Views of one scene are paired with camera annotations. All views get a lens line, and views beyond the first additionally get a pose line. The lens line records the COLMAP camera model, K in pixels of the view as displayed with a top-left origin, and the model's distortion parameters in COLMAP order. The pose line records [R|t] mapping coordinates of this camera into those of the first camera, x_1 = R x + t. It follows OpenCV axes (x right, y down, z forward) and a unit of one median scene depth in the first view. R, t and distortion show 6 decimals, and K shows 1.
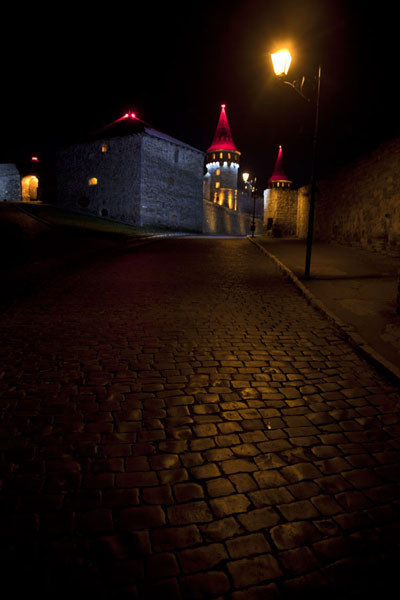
lens RADIAL K [[419.6, 0, 200.1], [0, 419.6, 298.9], [0, 0, 1]] dist [-0.084558, -0.000838]
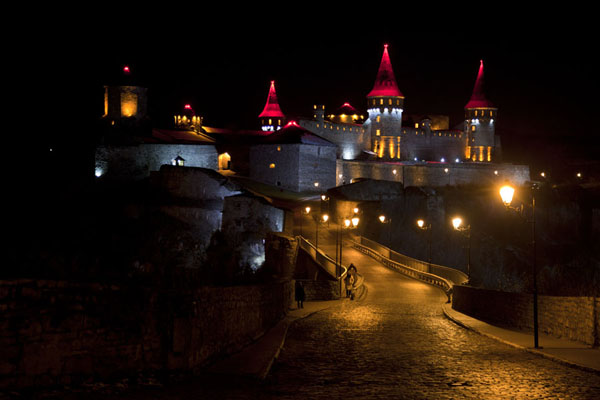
lens RADIAL K [[1210.4, 0, 300.0], [0, 1210.4, 200.0], [0, 0, 1]] dist [-0.009738, 0.000000]
pose [[0.991221, -0.003050, -0.132178, 0.229128], [-0.011341, 0.994087, -0.107989, 0.177248], [0.131726, 0.108540, 0.985326, -1.713920]]
